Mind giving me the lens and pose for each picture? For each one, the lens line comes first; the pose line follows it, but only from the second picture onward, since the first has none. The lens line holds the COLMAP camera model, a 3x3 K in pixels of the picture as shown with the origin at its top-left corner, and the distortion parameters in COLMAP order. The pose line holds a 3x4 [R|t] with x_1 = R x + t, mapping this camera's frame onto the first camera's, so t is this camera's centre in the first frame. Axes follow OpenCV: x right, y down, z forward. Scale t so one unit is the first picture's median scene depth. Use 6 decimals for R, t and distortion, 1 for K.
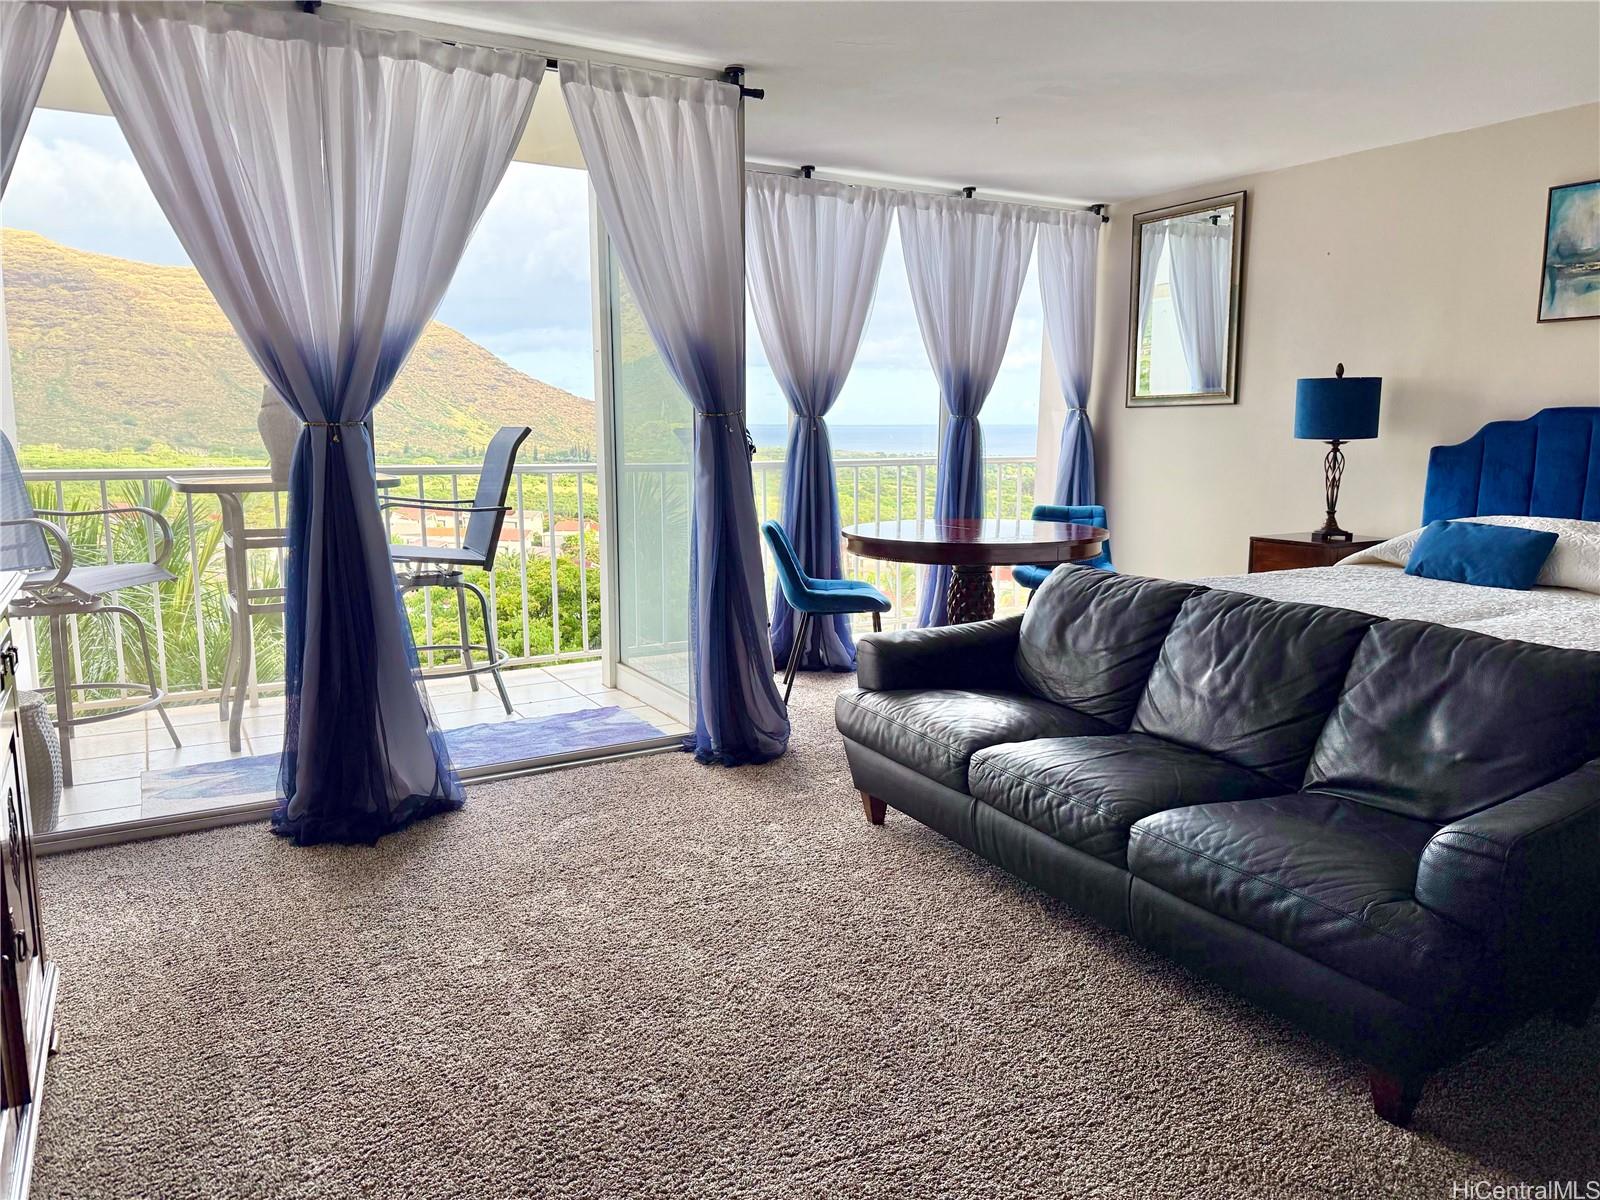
lens RADIAL K [[1127.4, 0, 805.0], [0, 1127.4, 584.6], [0, 0, 1]] dist [0.076411, -0.087899]
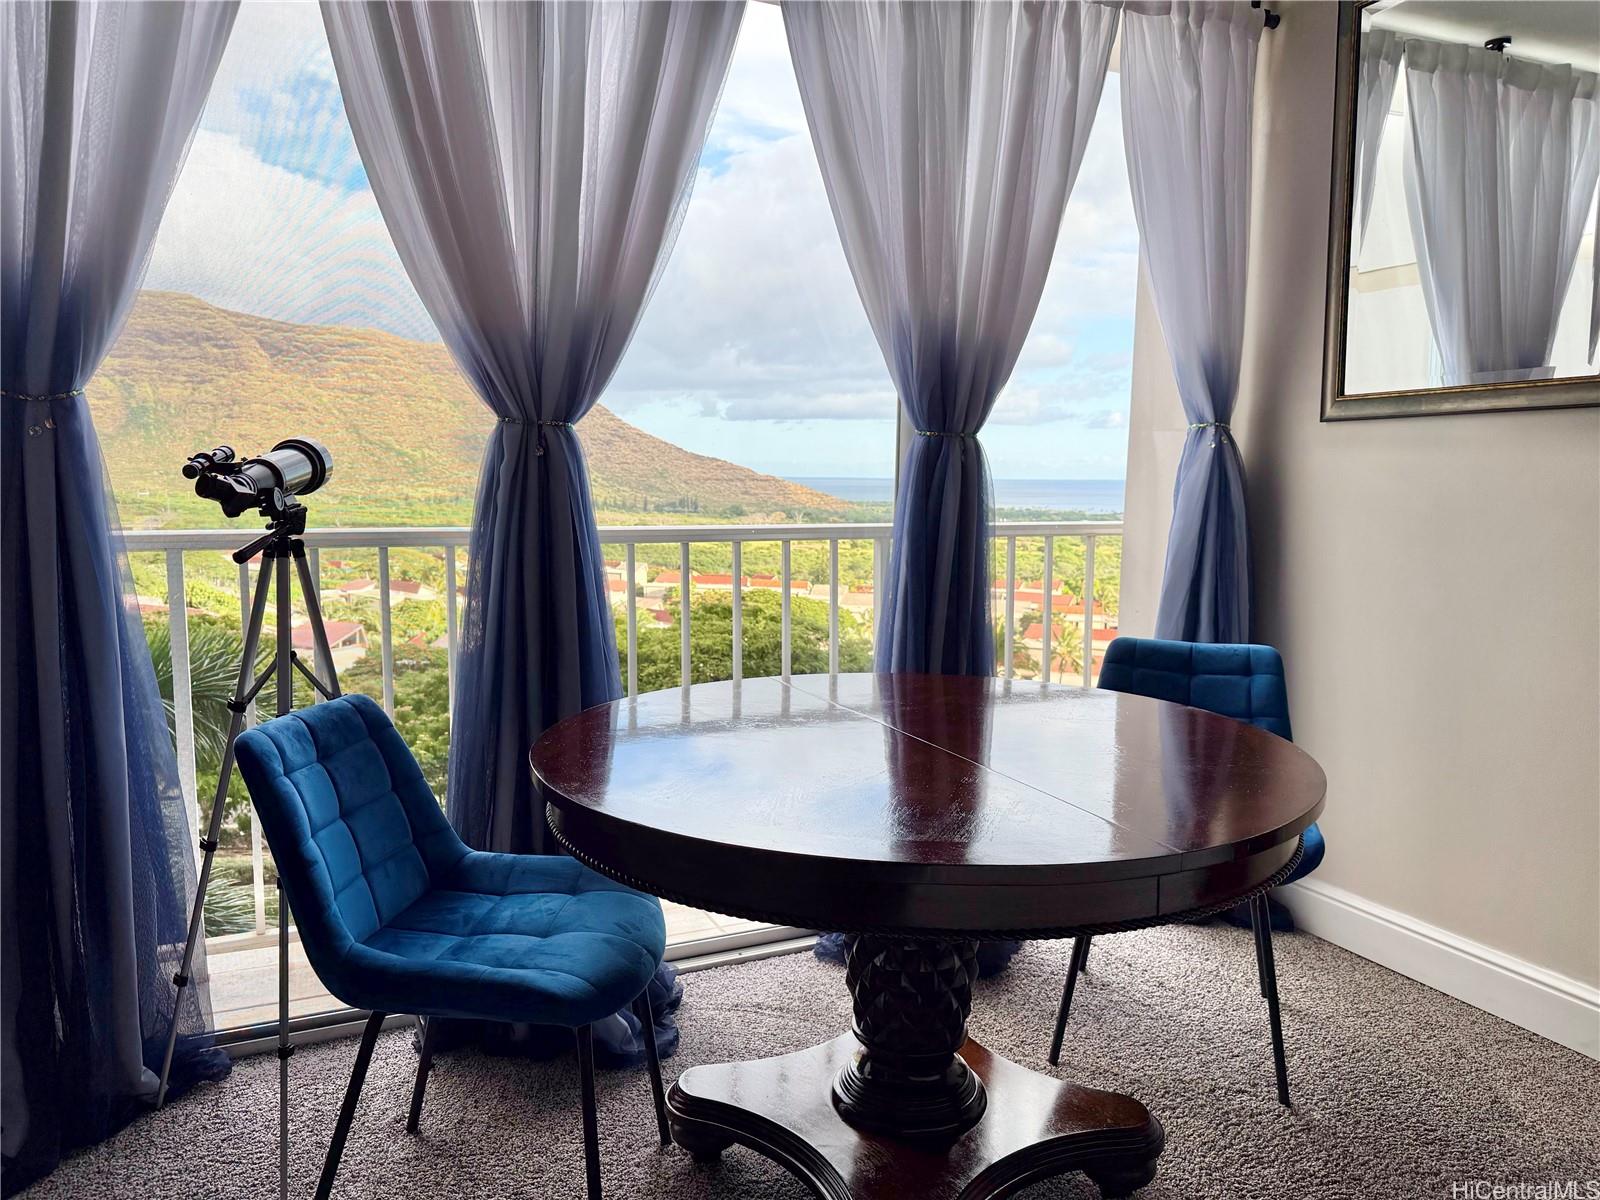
lens RADIAL K [[1128.8, 0, 800.0], [0, 1128.8, 600.0], [0, 0, 1]] dist [0.084940, -0.077814]
pose [[0.995312, 0.017521, -0.095115, 0.198997], [-0.020662, 0.999270, -0.032135, -0.107829], [0.094482, 0.033950, 0.994948, 0.859409]]
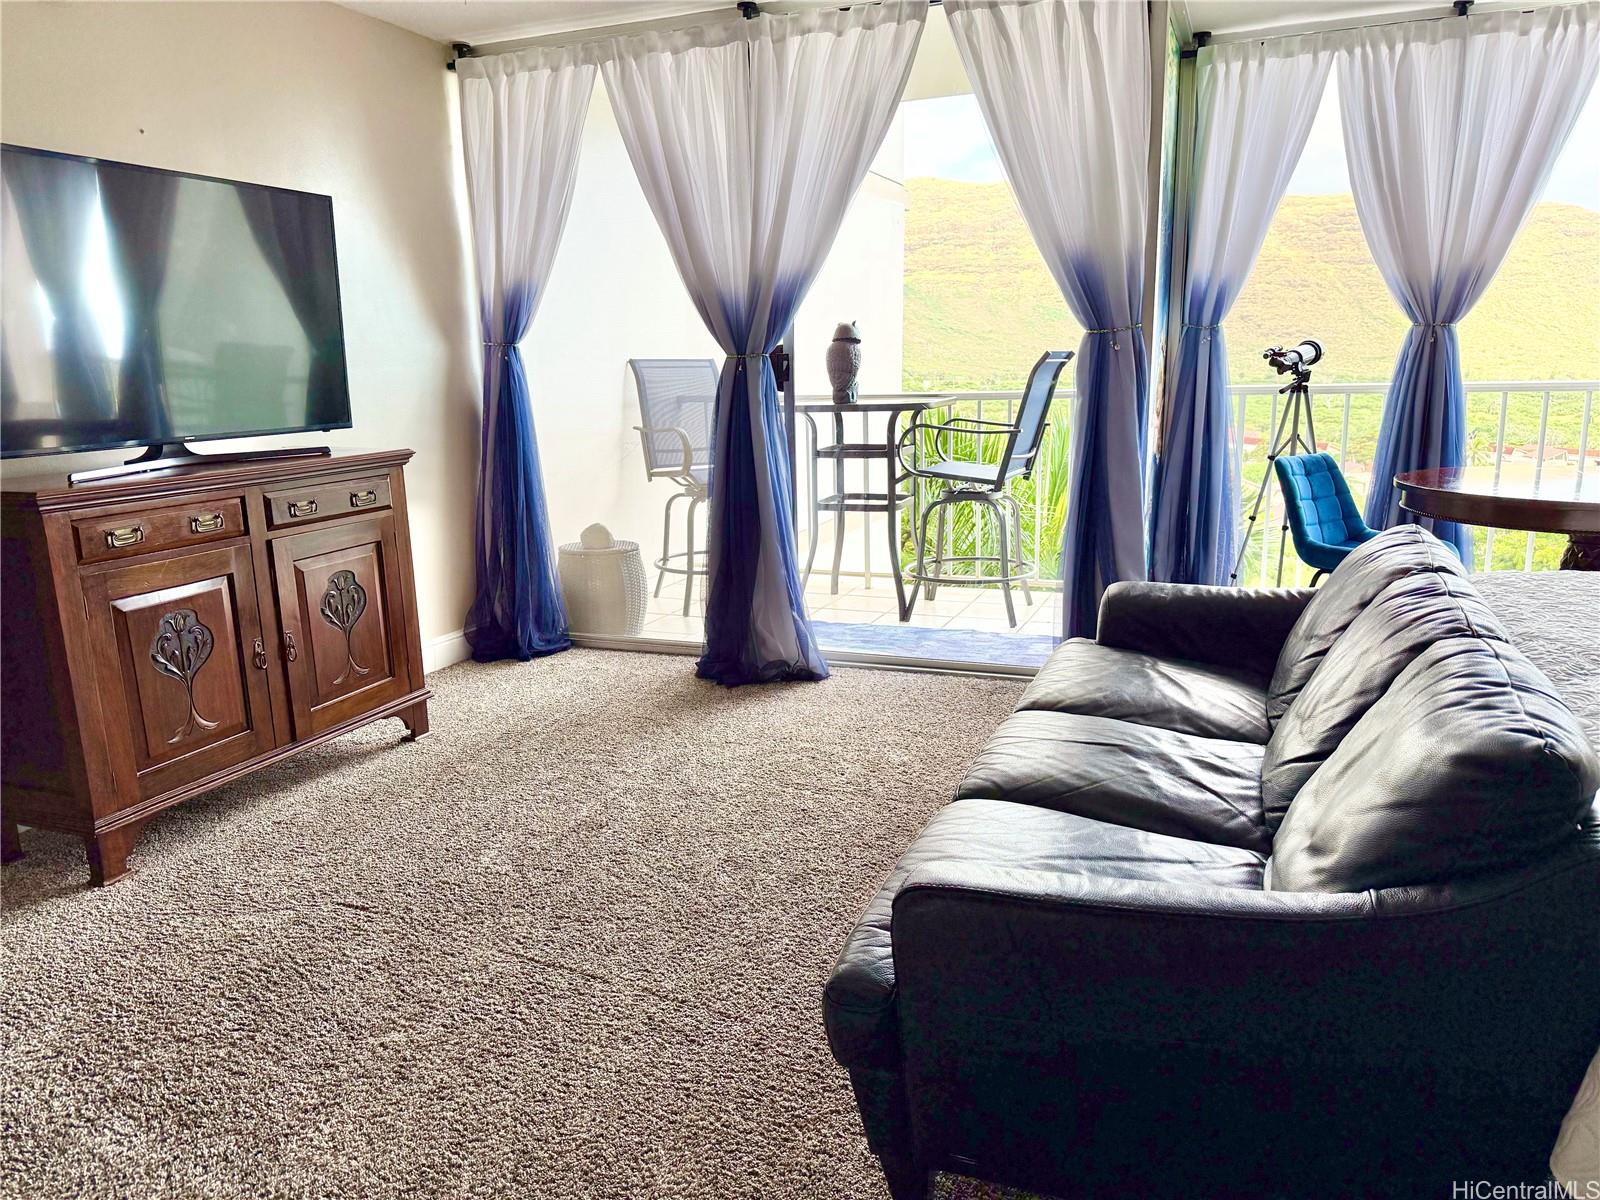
lens RADIAL K [[1139.0, 0, 800.0], [0, 1139.0, 600.0], [0, 0, 1]] dist [0.057644, -0.062208]
pose [[0.617642, 0.145594, -0.772865, 0.540274], [-0.089346, 0.989343, 0.114972, -0.020189], [0.781368, -0.001960, 0.624068, 0.222015]]
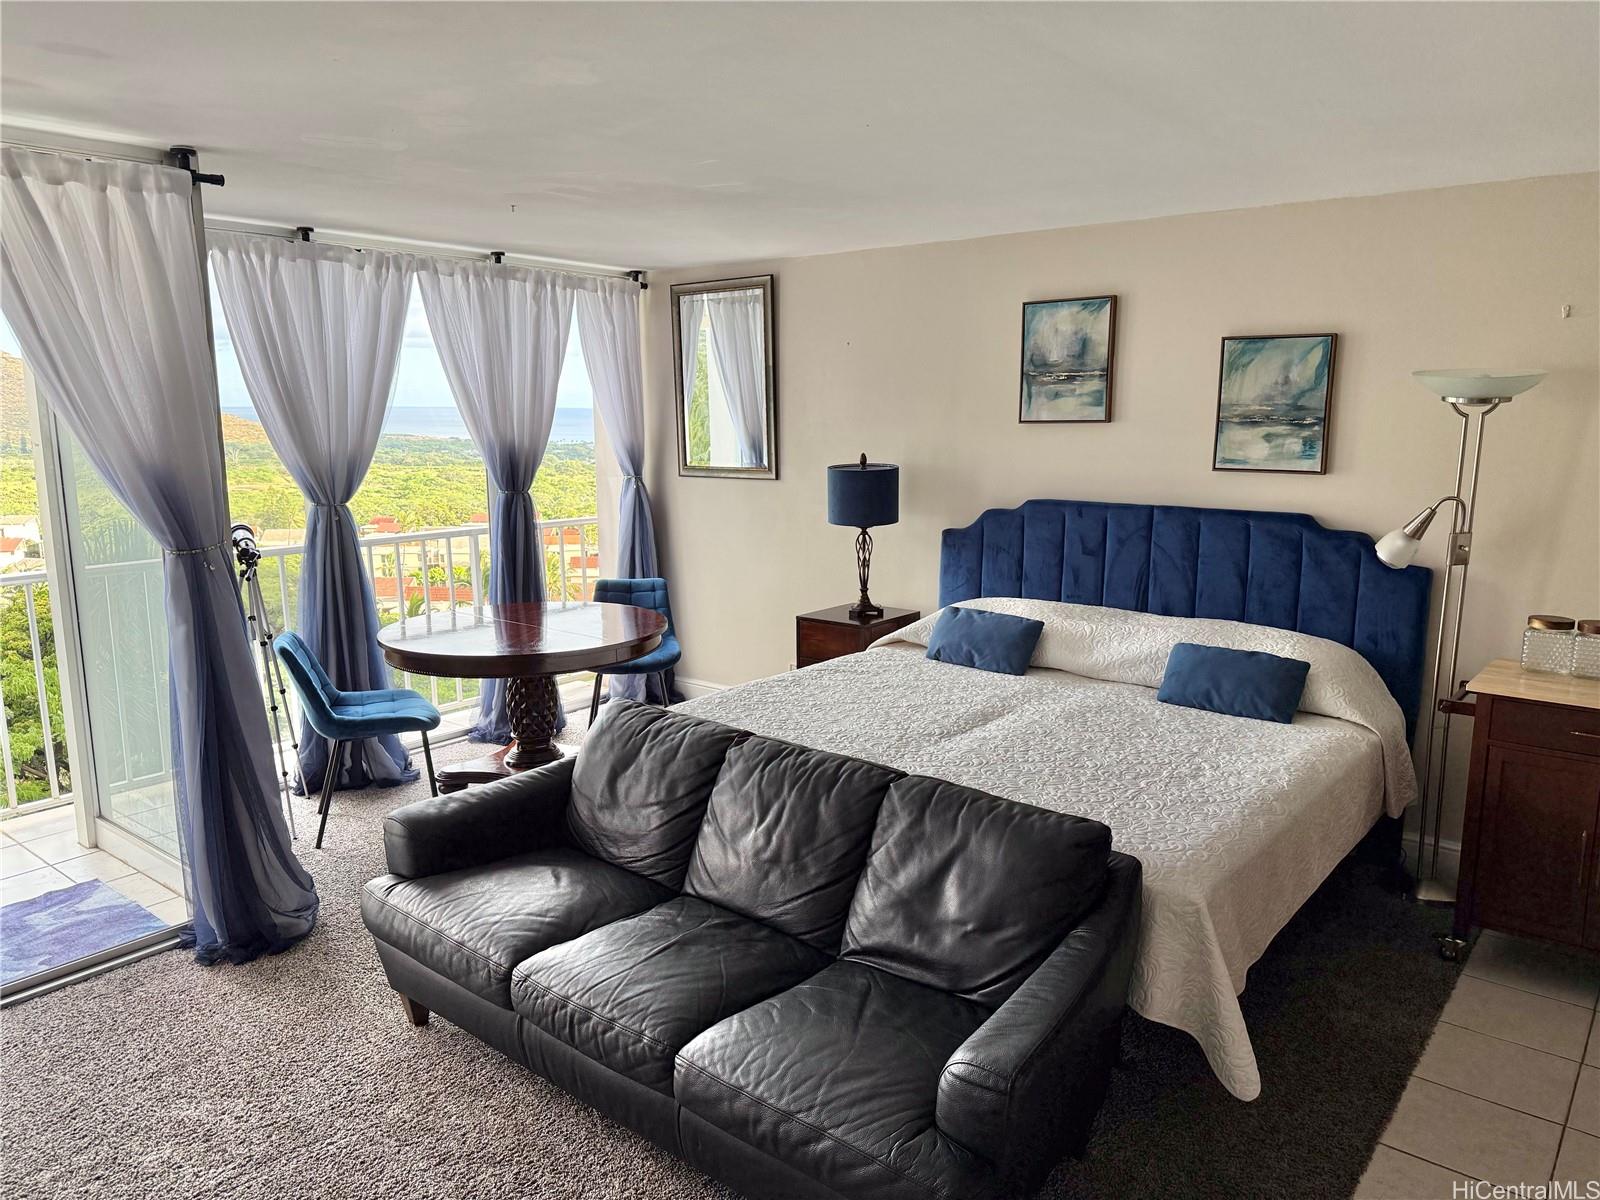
lens RADIAL K [[1128.8, 0, 800.0], [0, 1128.8, 600.0], [0, 0, 1]] dist [0.084940, -0.077814]
pose [[0.934693, -0.067904, 0.348911, 0.043680], [0.060744, 0.997658, 0.031435, -0.115597], [-0.350228, -0.008188, 0.936629, 0.036950]]
